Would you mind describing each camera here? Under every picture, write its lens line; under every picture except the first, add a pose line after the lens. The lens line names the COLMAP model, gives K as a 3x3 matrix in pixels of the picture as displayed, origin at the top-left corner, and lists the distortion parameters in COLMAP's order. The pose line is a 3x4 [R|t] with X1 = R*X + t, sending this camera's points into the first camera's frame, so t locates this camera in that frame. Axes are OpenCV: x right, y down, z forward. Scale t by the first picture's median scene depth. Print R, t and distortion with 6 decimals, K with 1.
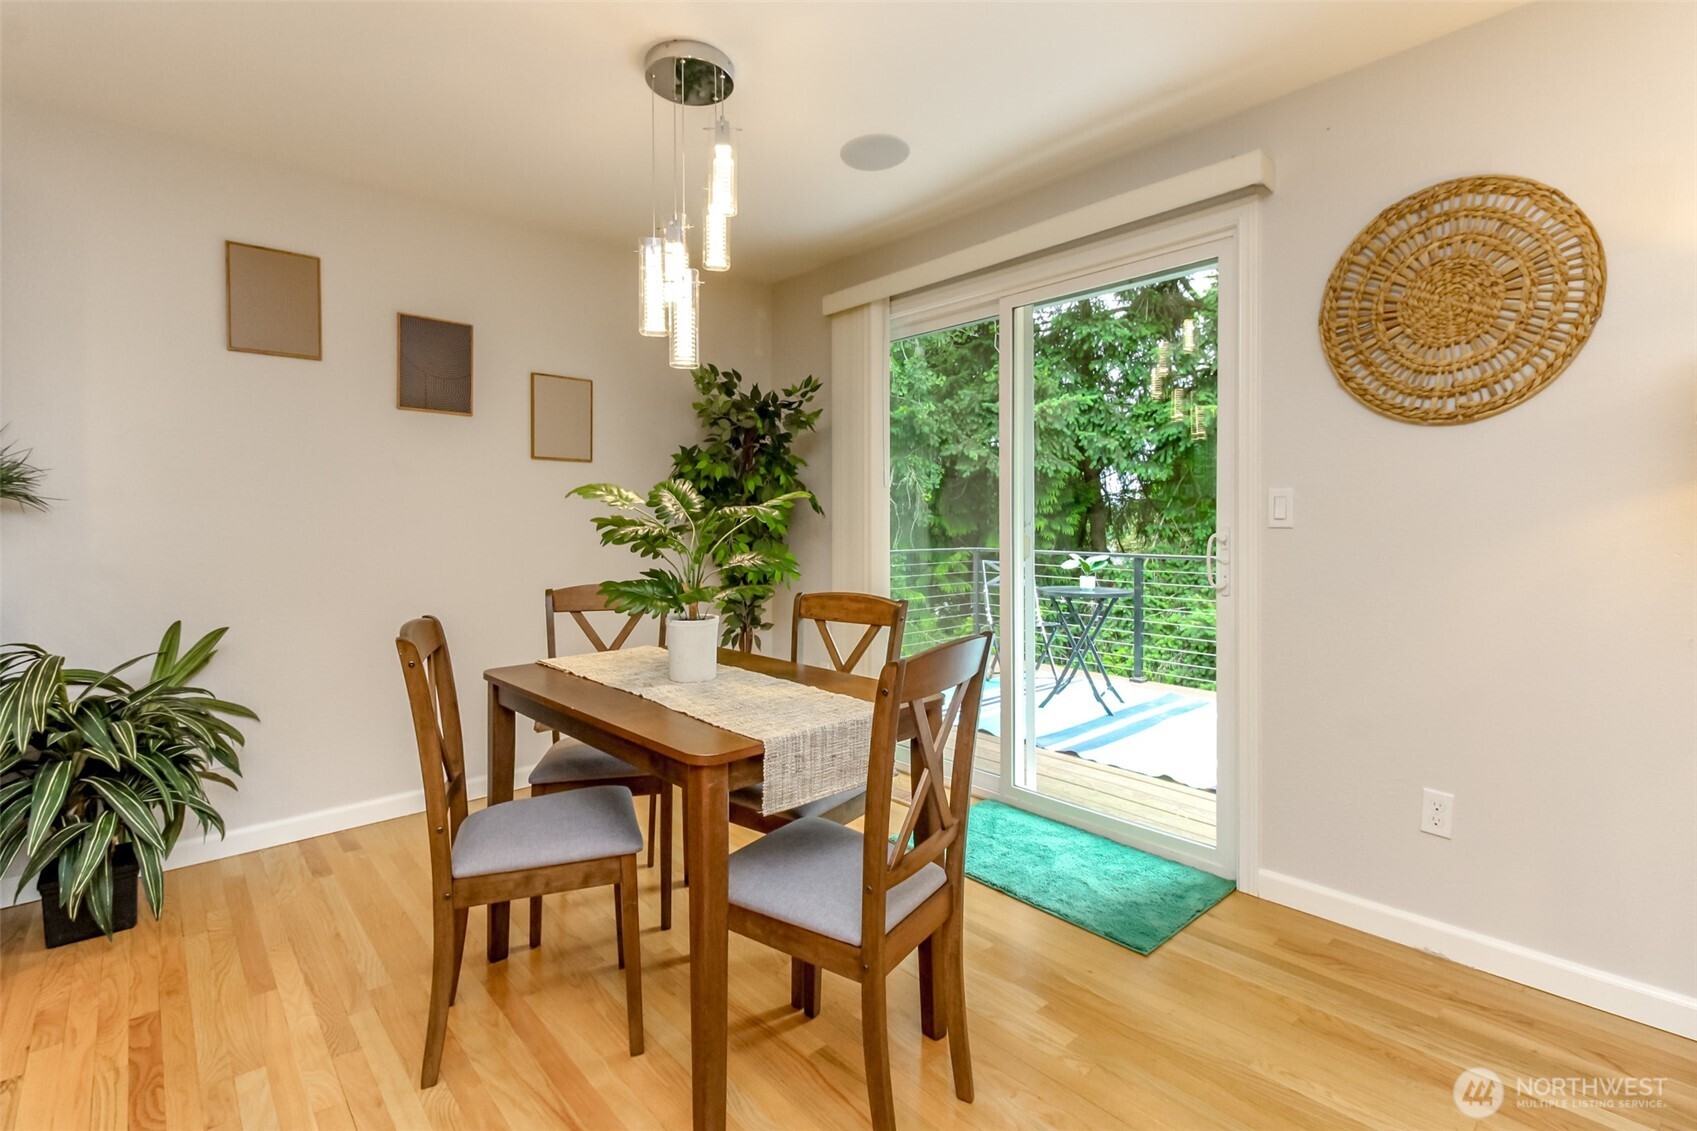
lens RADIAL K [[801.2, 0, 868.4], [0, 801.2, 532.7], [0, 0, 1]] dist [0.014975, -0.009569]
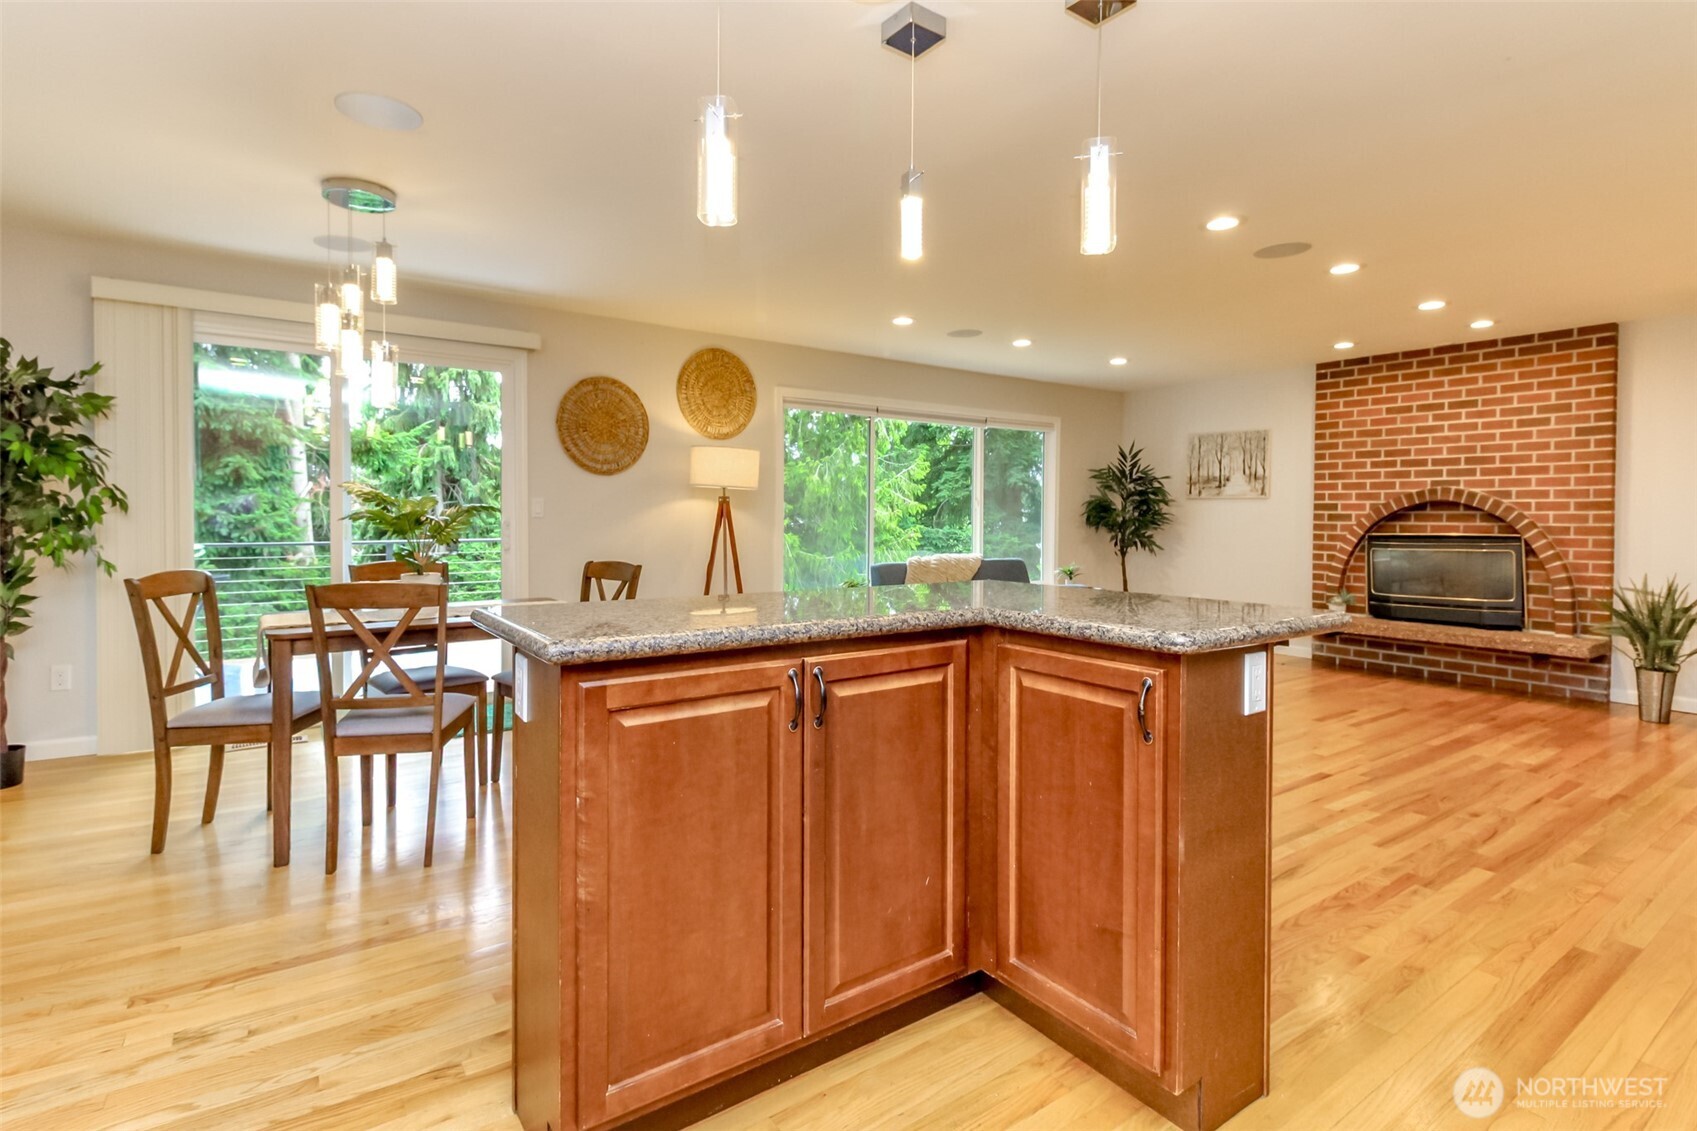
lens RADIAL K [[801.2, 0, 803.6], [0, 801.2, 529.6], [0, 0, 1]] dist [0.014975, -0.009569]
pose [[0.151772, -0.016956, 0.988270, -1.659604], [0.001556, 0.999856, 0.016915, -0.006604], [-0.988414, -0.001030, 0.151777, 0.015275]]
